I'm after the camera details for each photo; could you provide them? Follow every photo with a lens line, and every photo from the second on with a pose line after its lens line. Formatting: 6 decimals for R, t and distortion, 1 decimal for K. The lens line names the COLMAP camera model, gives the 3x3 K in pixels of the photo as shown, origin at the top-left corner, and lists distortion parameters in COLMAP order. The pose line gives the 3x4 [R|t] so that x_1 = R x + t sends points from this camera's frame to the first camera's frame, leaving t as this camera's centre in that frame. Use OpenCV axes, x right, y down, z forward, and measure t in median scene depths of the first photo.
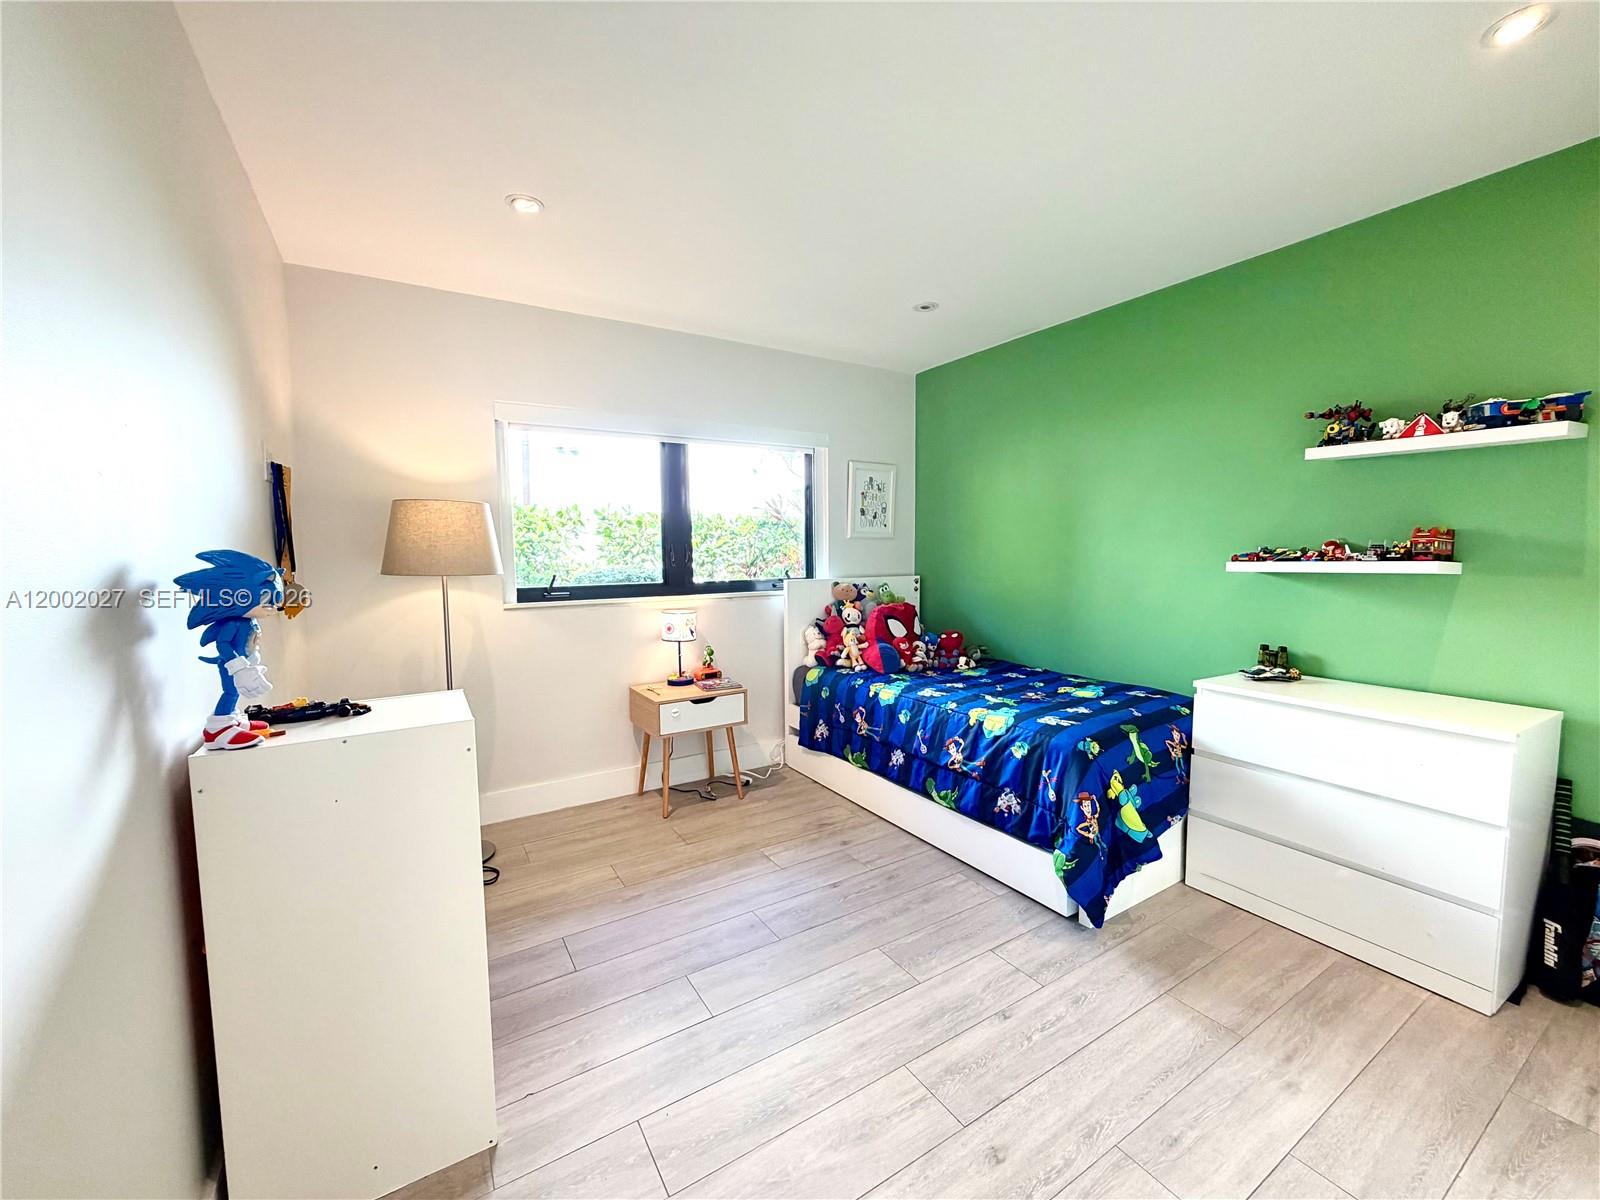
lens RADIAL K [[640.2, 0, 795.0], [0, 640.2, 601.3], [0, 0, 1]] dist [0.000476, -0.000481]
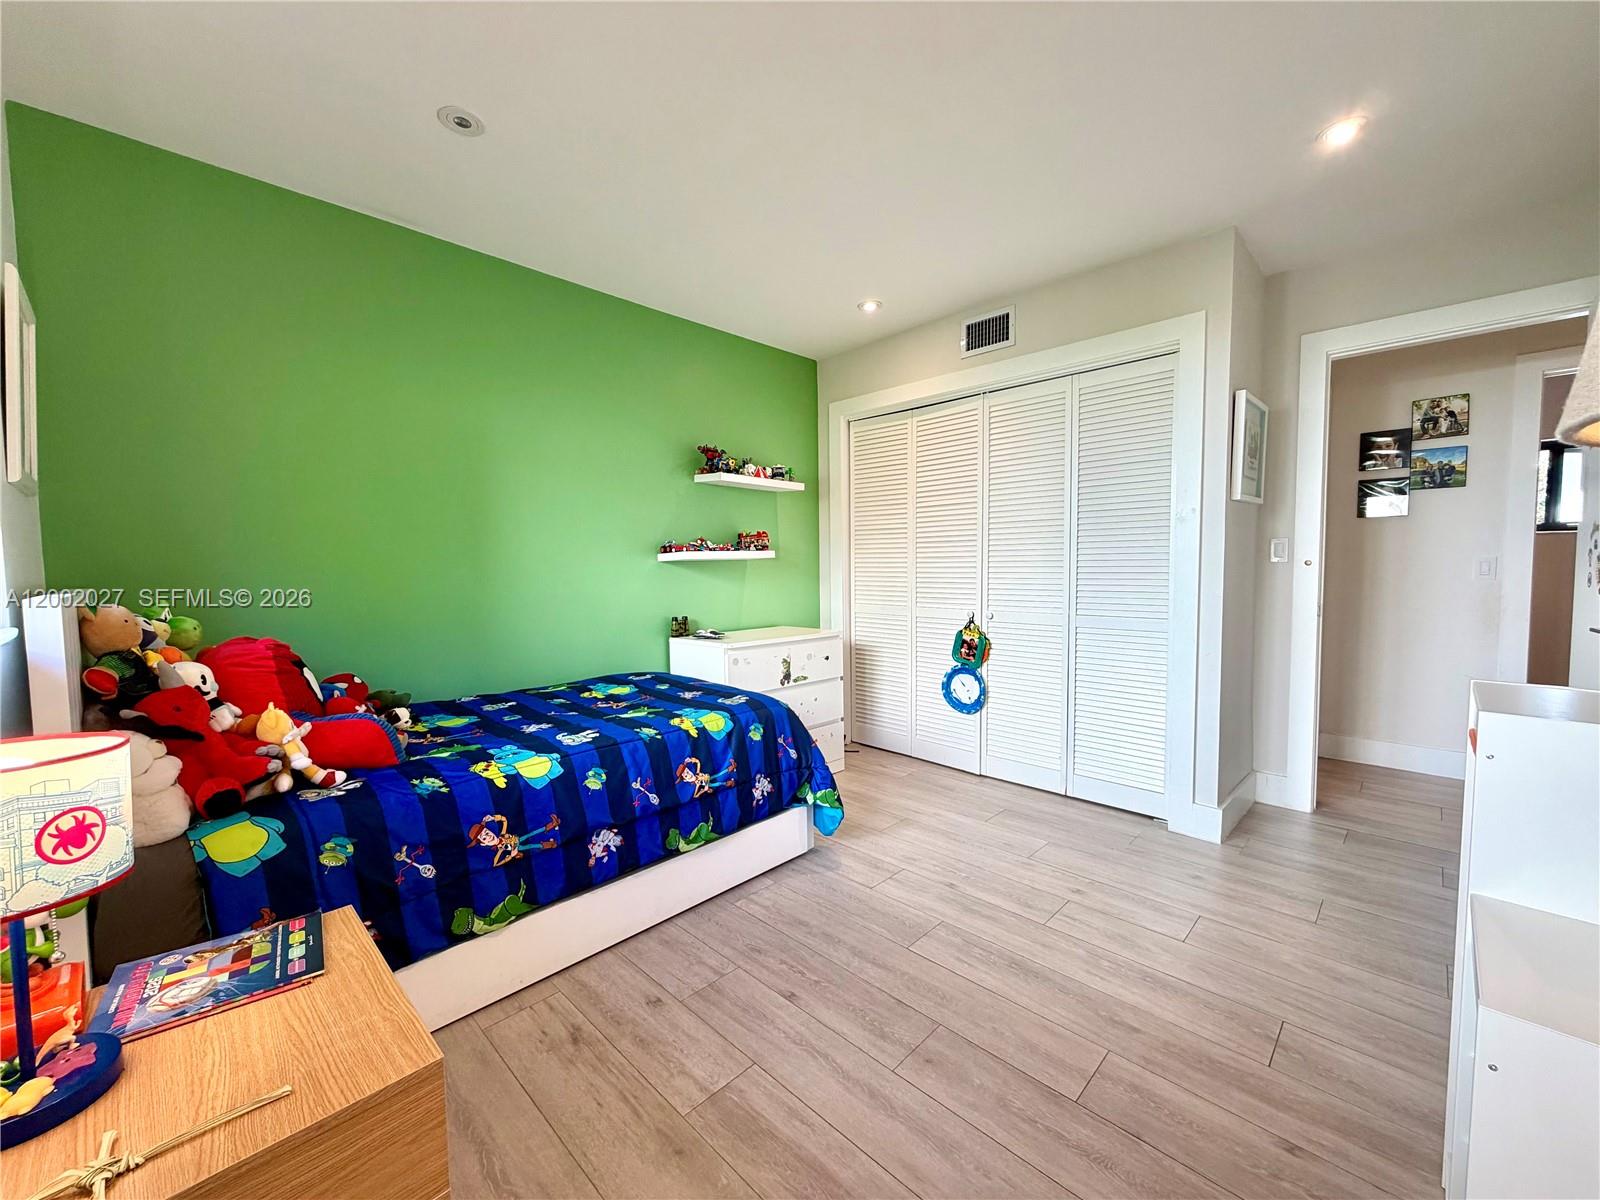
lens RADIAL K [[640.2, 0, 795.0], [0, 640.2, 601.3], [0, 0, 1]] dist [0.000476, -0.000481]
pose [[-0.241255, -0.045831, 0.969379, -0.561949], [0.088234, 0.993711, 0.068941, -0.030469], [-0.966442, 0.102164, -0.235694, 1.049502]]
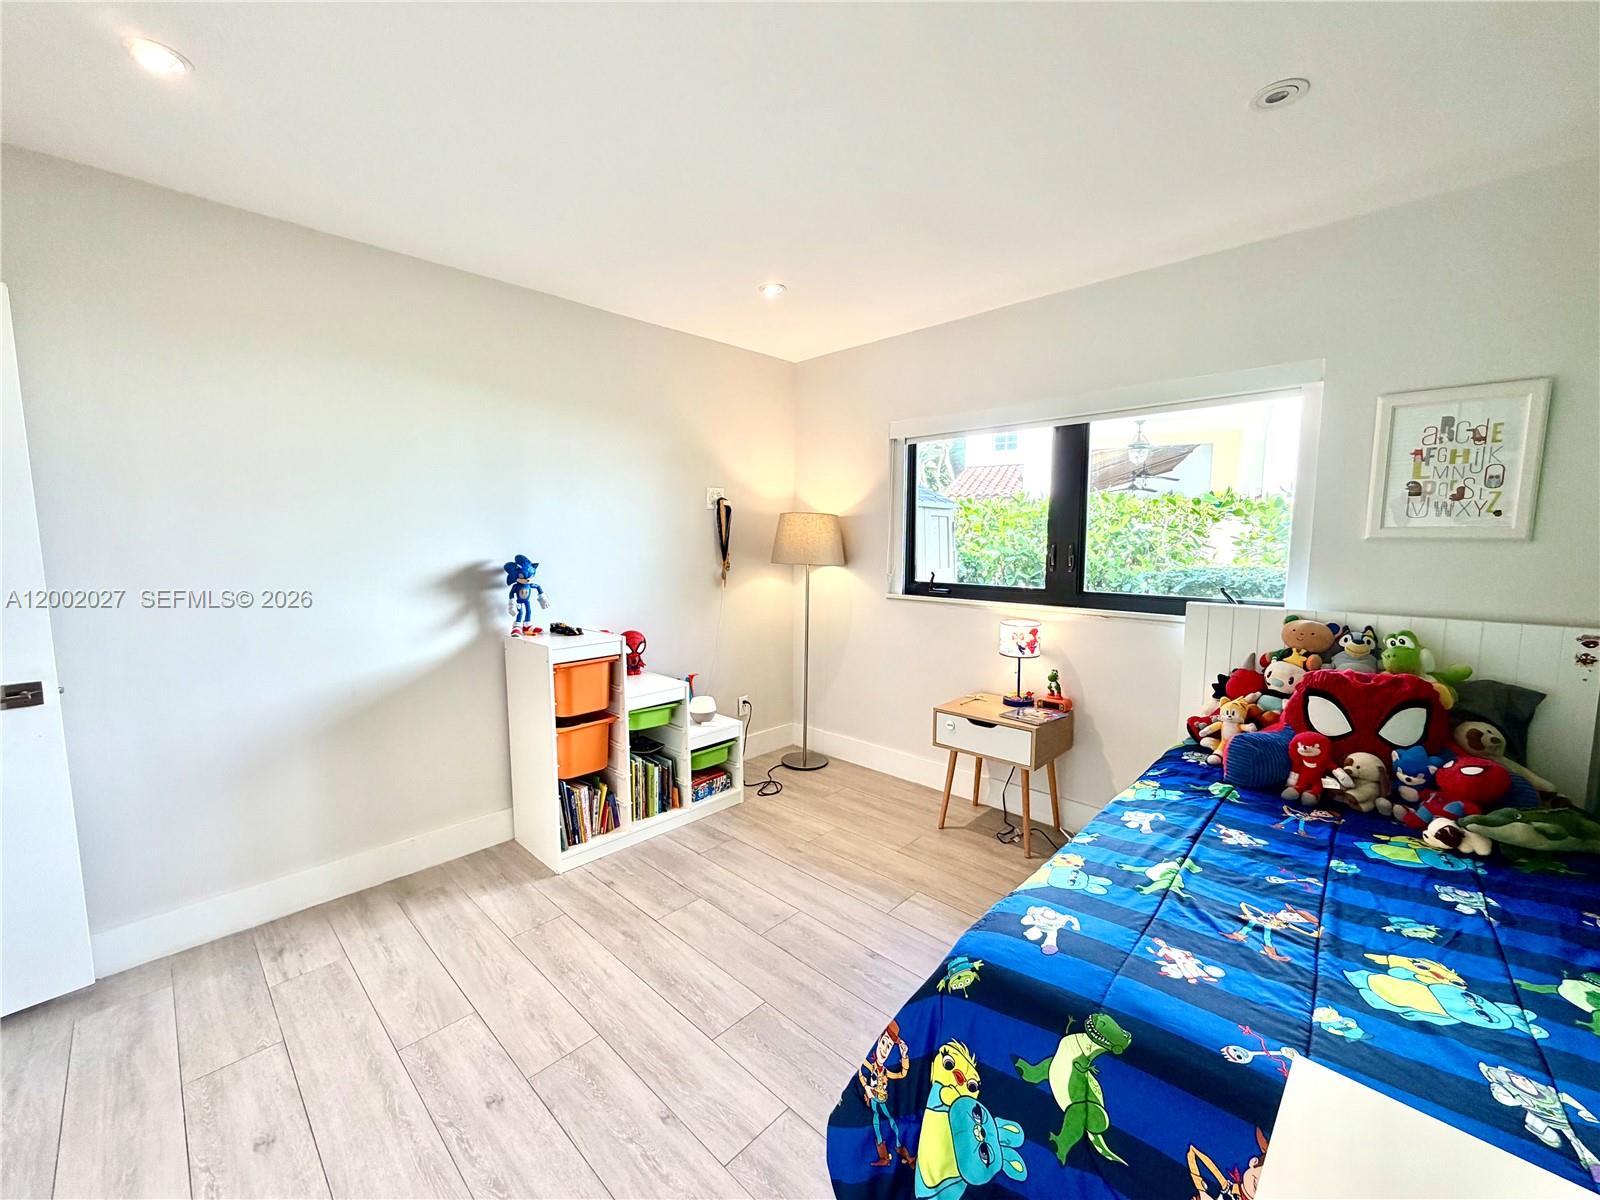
lens RADIAL K [[647.1, 0, 802.6], [0, 647.1, 599.0], [0, 0, 1]] dist [-0.000512, 0.000054]
pose [[0.248779, 0.107896, -0.962532, 0.770600], [-0.078915, 0.992730, 0.090884, -0.094139], [0.965340, 0.053348, 0.255485, 0.622659]]
